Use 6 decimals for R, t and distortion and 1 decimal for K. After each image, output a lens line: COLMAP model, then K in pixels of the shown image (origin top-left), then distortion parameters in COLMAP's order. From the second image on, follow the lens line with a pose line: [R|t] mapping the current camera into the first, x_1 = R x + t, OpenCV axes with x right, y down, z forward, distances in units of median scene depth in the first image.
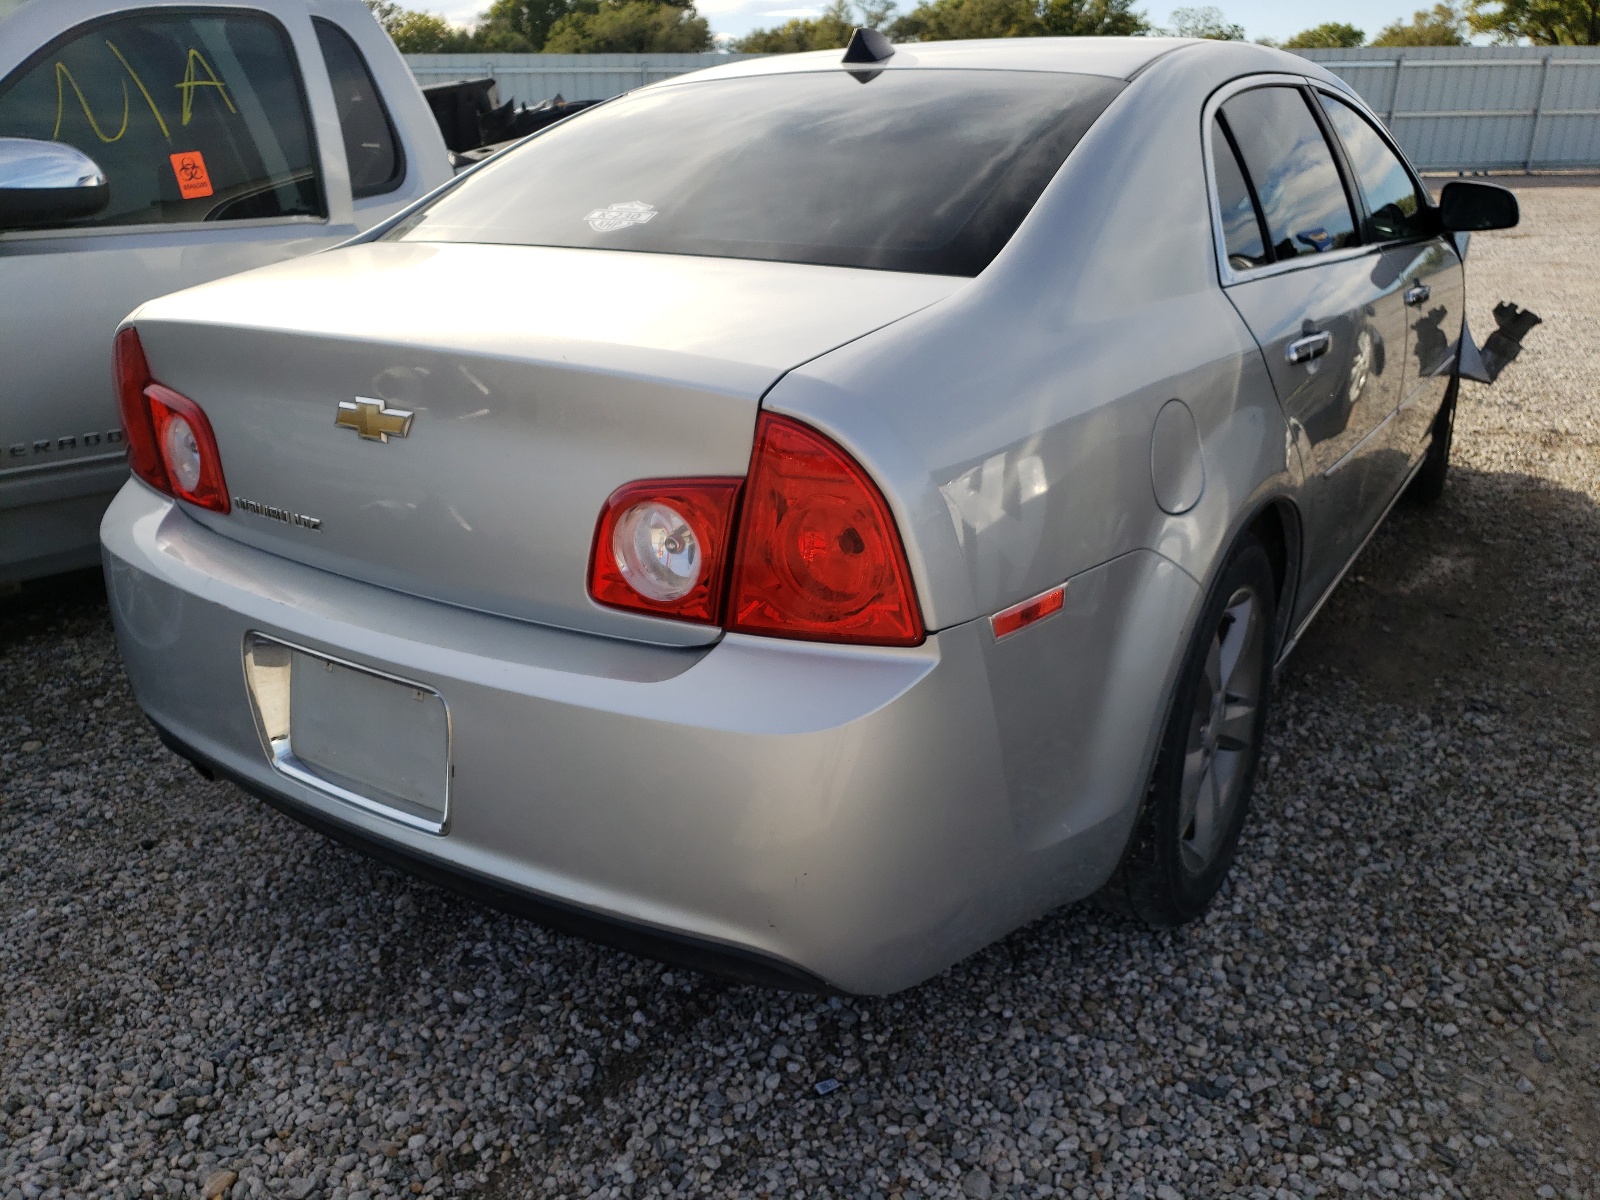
lens RADIAL K [[1204.2, 0, 800.0], [0, 1204.2, 600.0], [0, 0, 1]] dist [-0.029292, -0.000729]
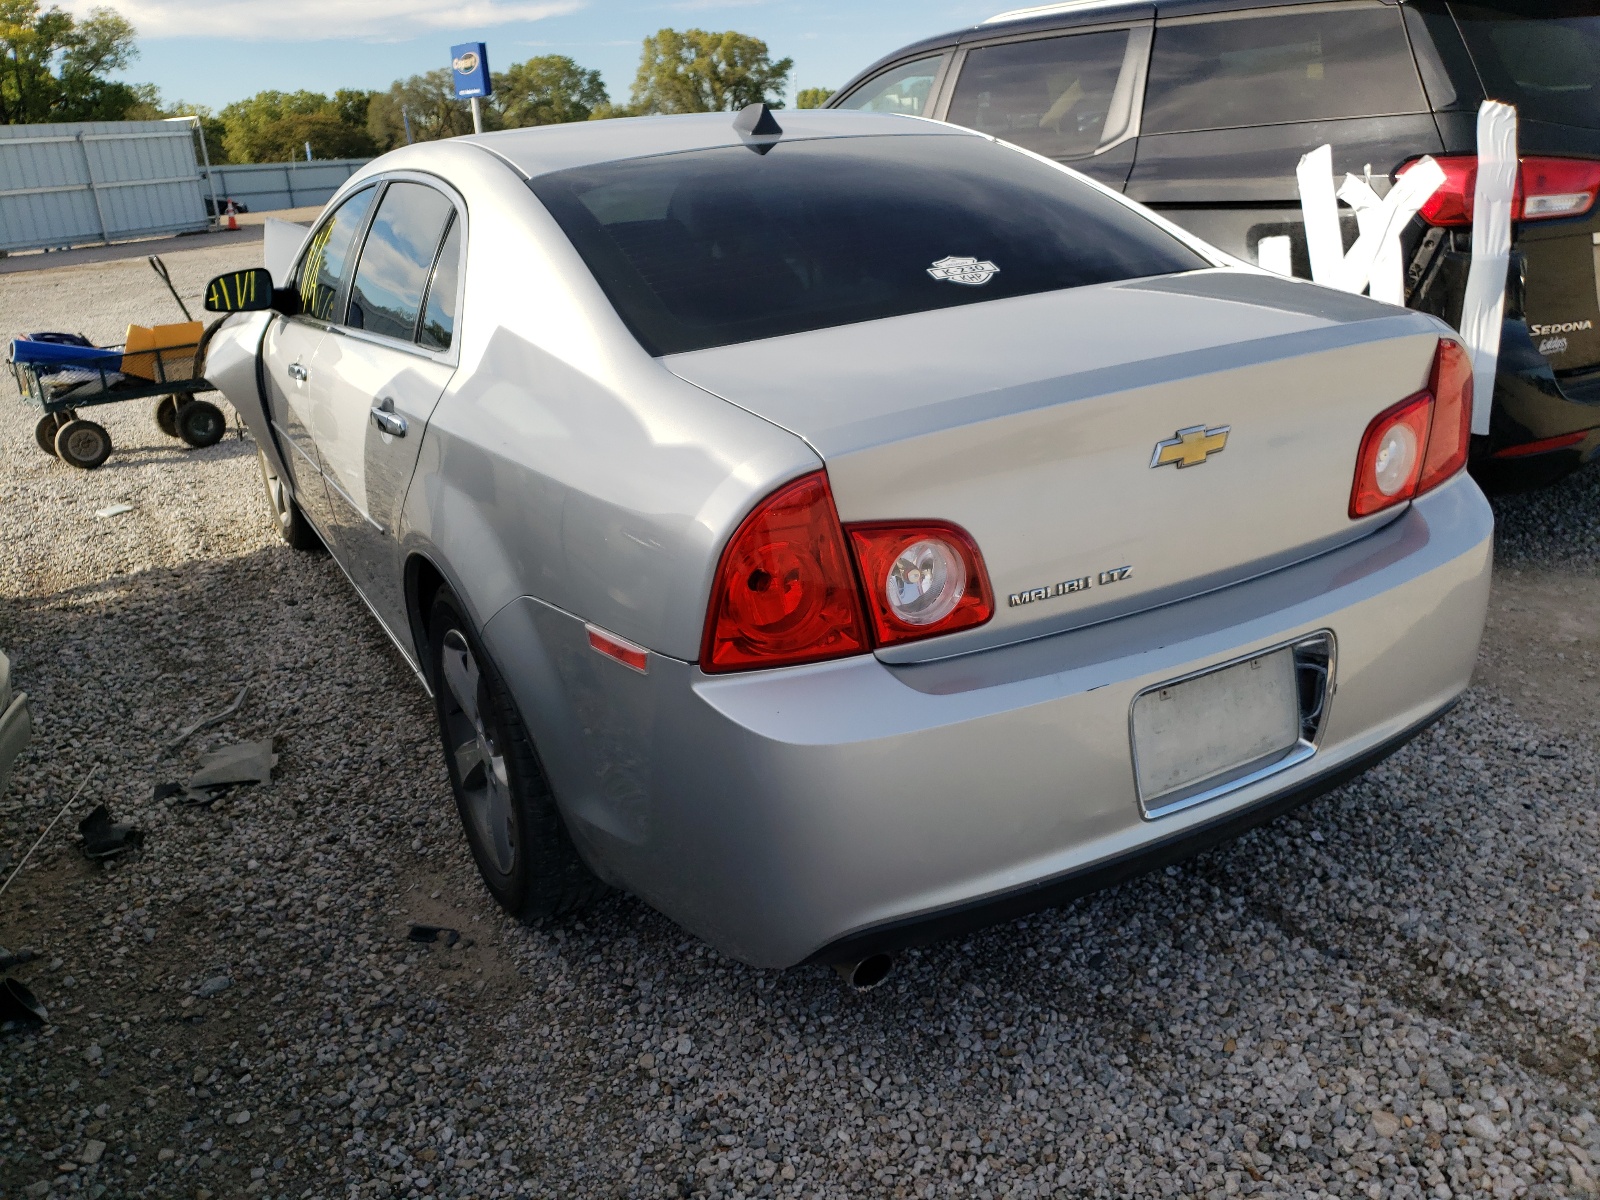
lens RADIAL K [[1221.1, 0, 800.0], [0, 1221.1, 600.0], [0, 0, 1]] dist [0.000323, 0.000652]
pose [[0.489350, -0.309272, 0.815406, -0.974740], [0.360375, 0.923152, 0.133867, -0.191918], [-0.794145, 0.228345, 0.563198, 0.434851]]
